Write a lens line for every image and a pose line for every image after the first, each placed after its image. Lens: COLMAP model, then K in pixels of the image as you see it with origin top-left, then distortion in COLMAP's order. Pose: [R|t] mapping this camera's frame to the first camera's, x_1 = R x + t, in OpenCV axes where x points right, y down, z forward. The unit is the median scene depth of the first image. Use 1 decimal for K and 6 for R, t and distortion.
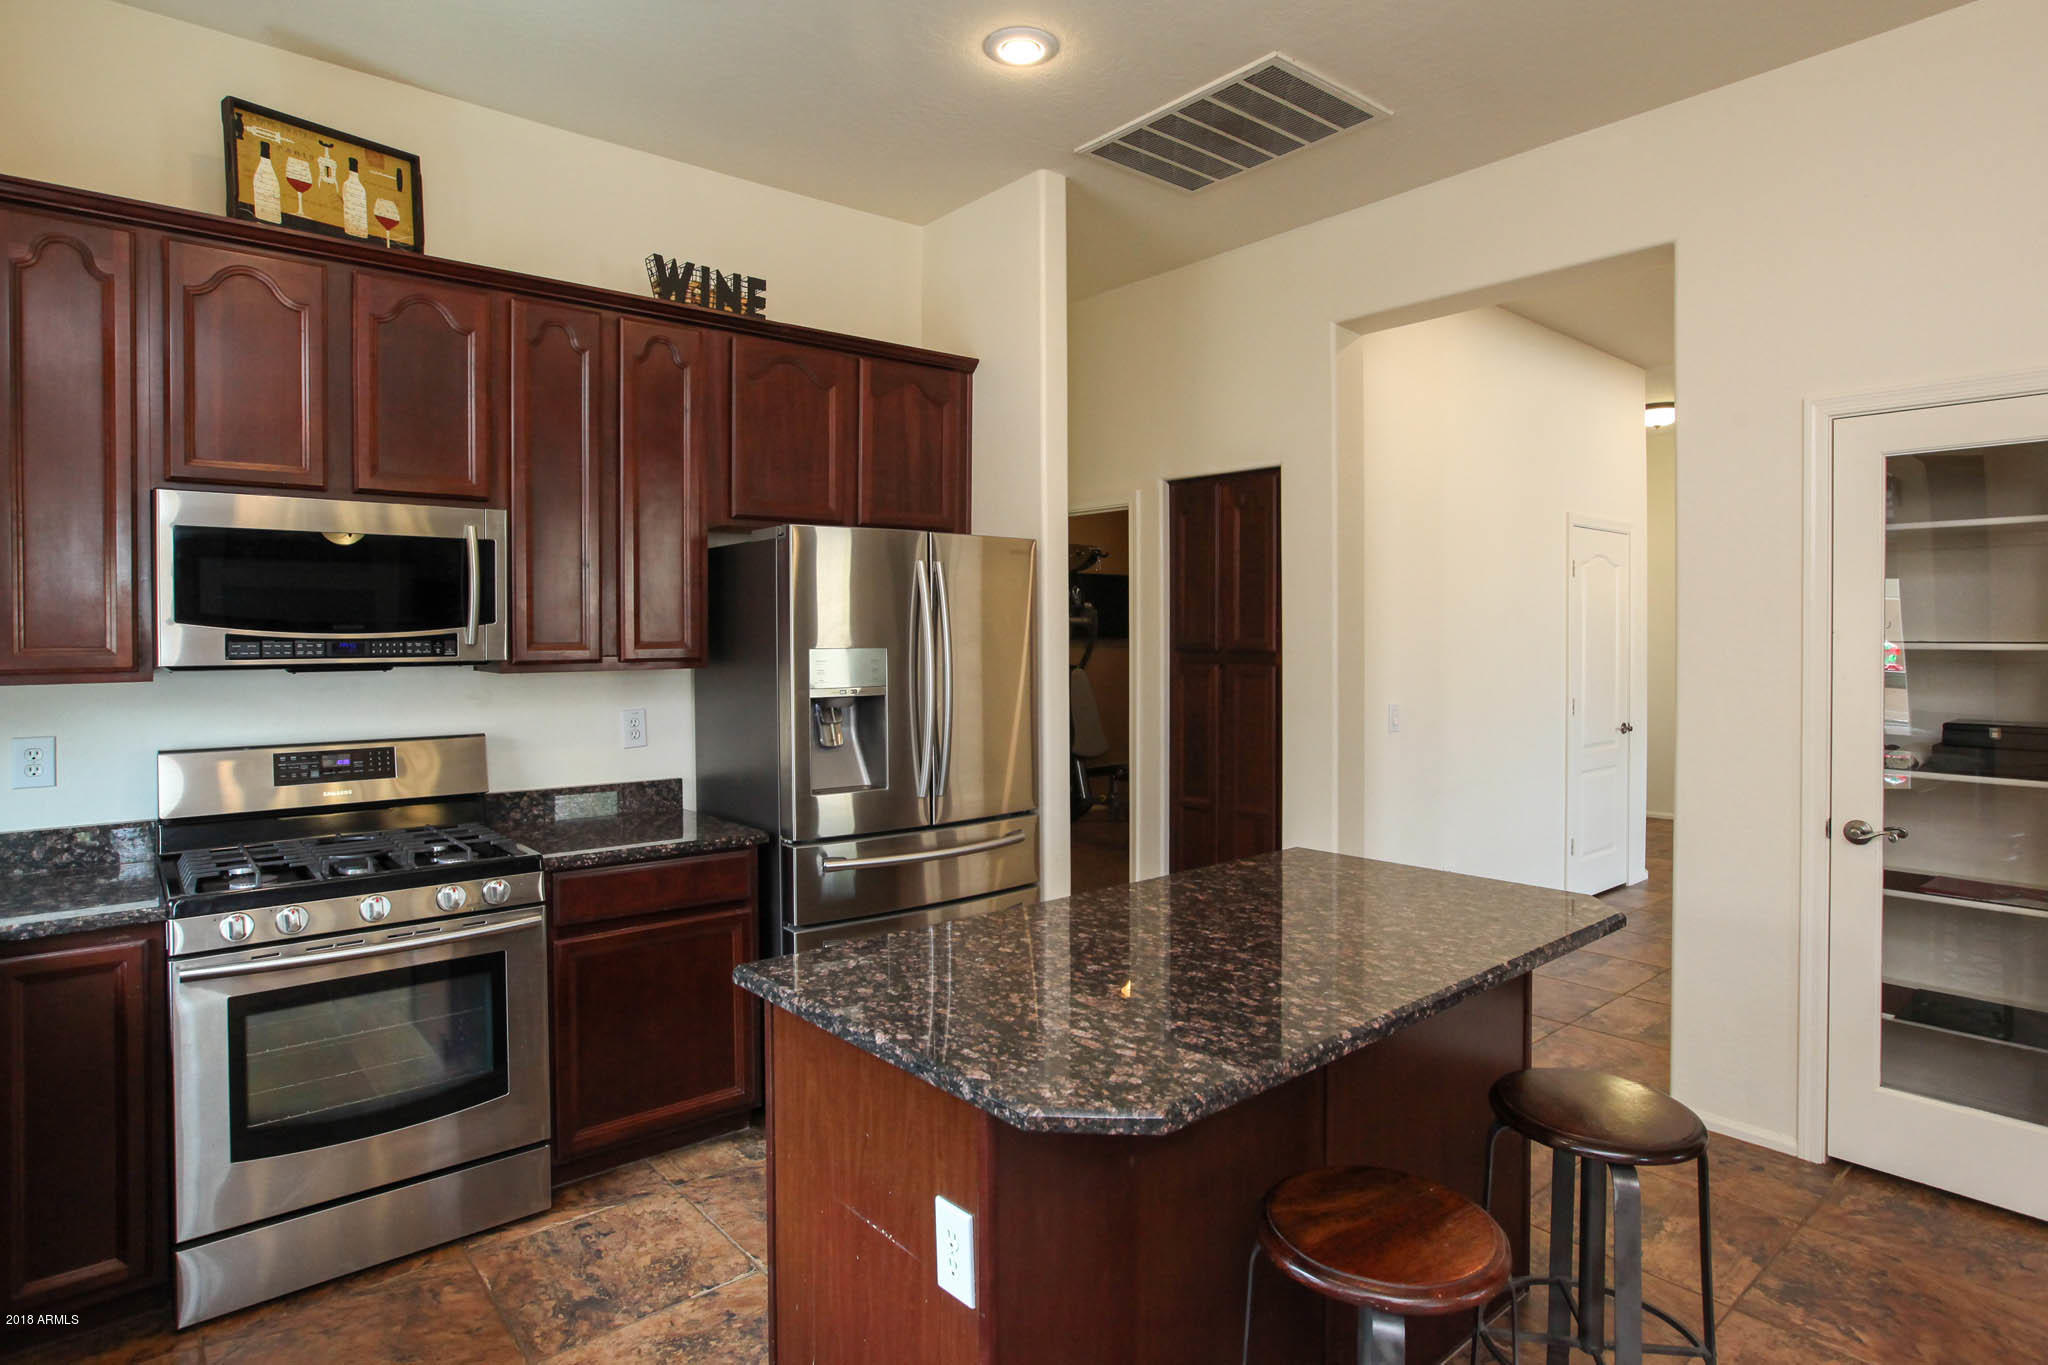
lens RADIAL K [[1103.4, 0, 1083.8], [0, 1103.4, 640.3], [0, 0, 1]] dist [-0.016724, 0.000333]
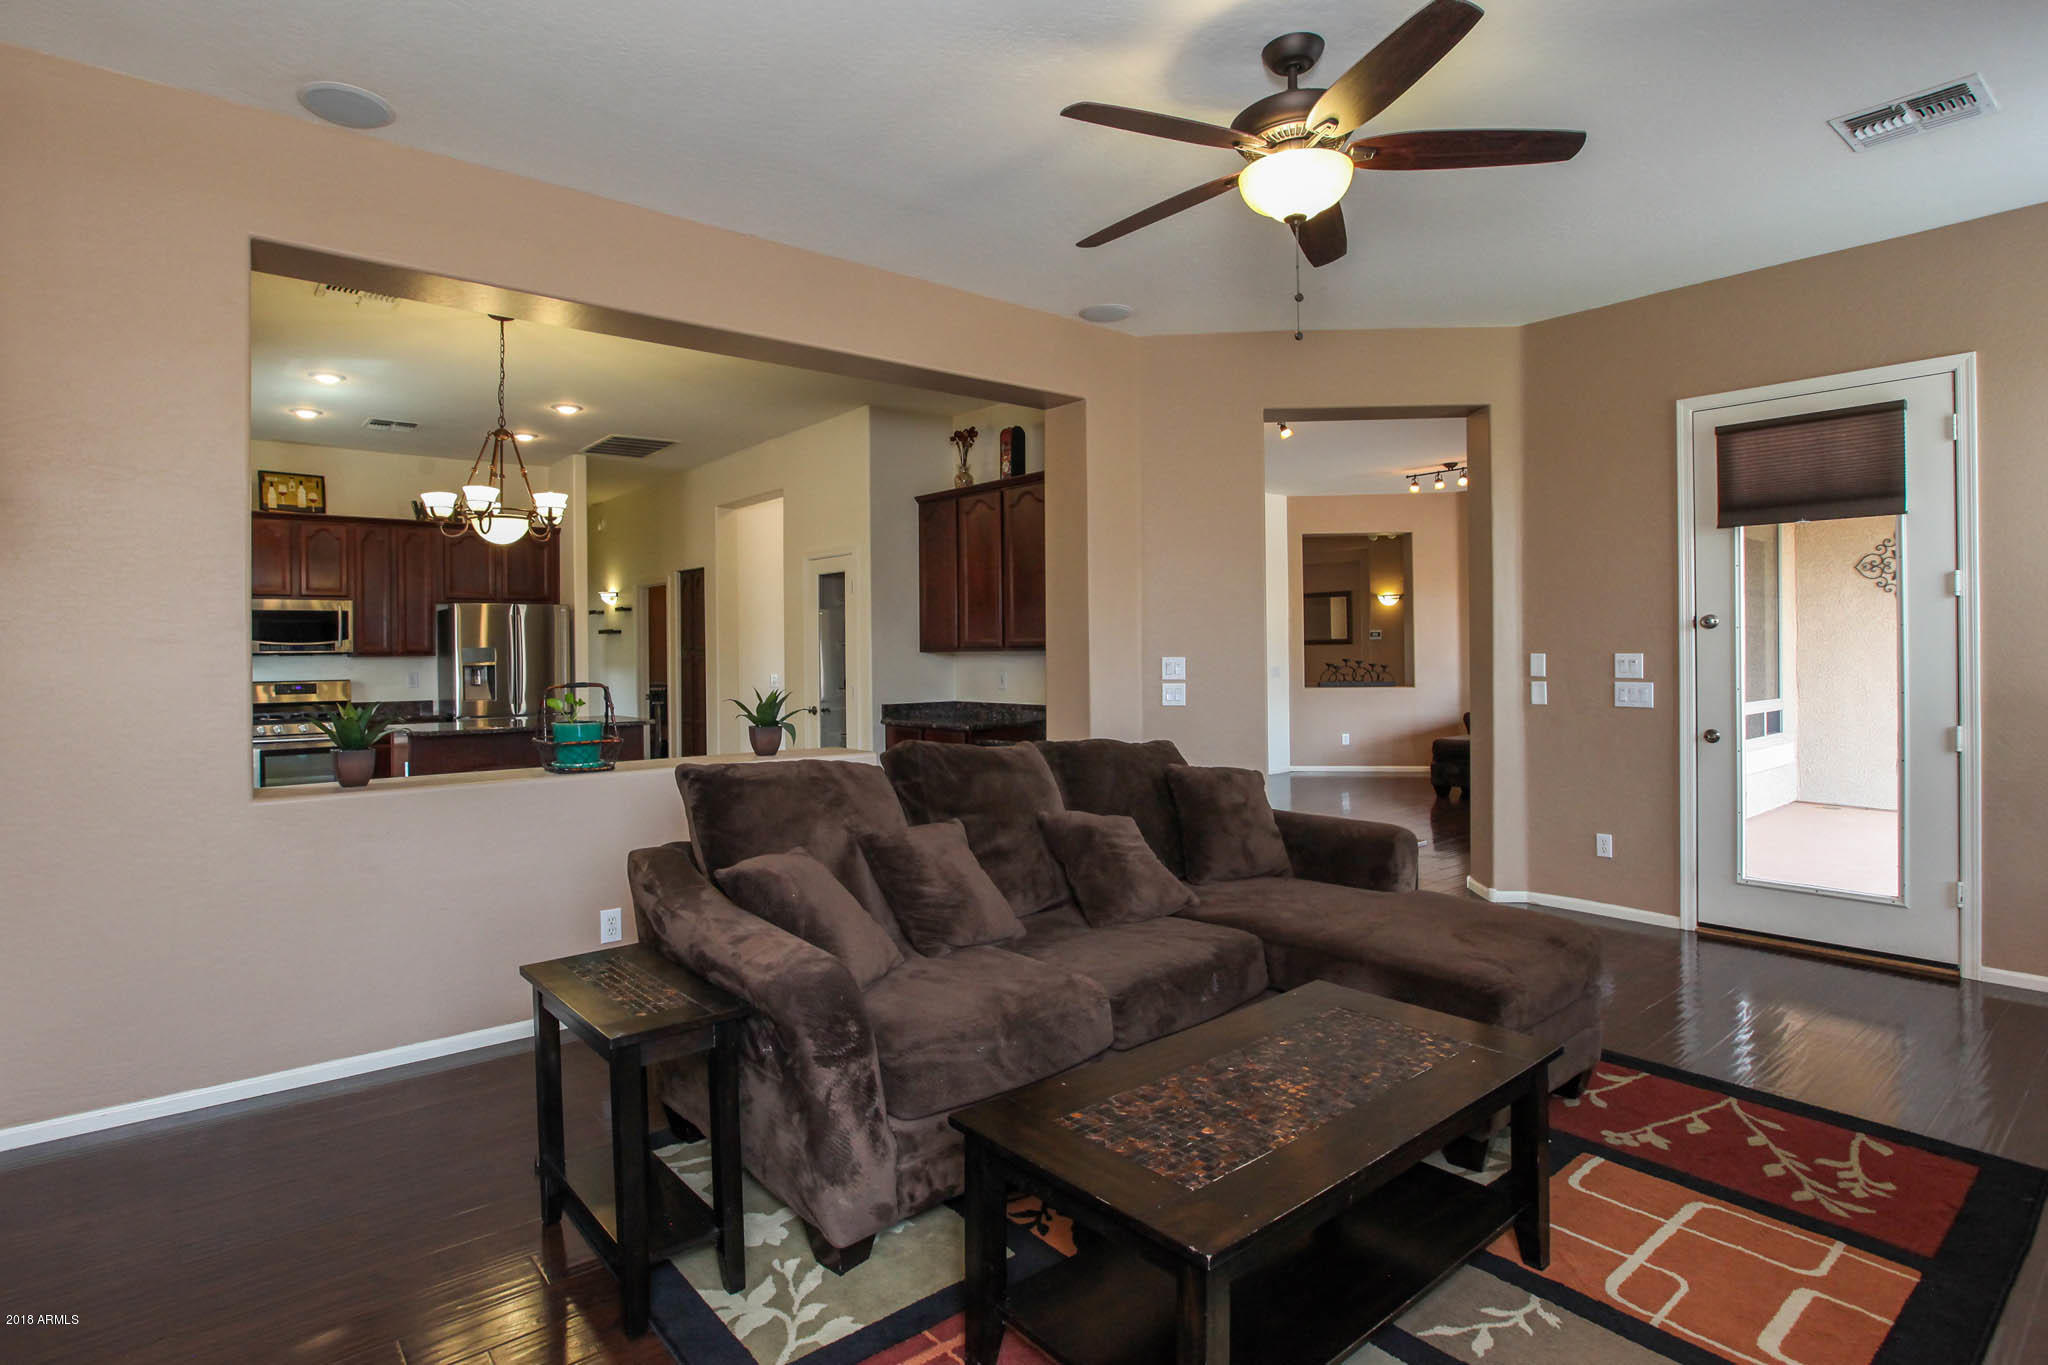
lens RADIAL K [[1034.4, 0, 968.0], [0, 1034.4, 642.1], [0, 0, 1]] dist [-0.013116, 0.001813]
pose [[0.998211, -0.007461, -0.059318, 1.270444], [0.006798, 0.999912, -0.011367, 0.034537], [0.059398, 0.010943, 0.998174, -1.634653]]
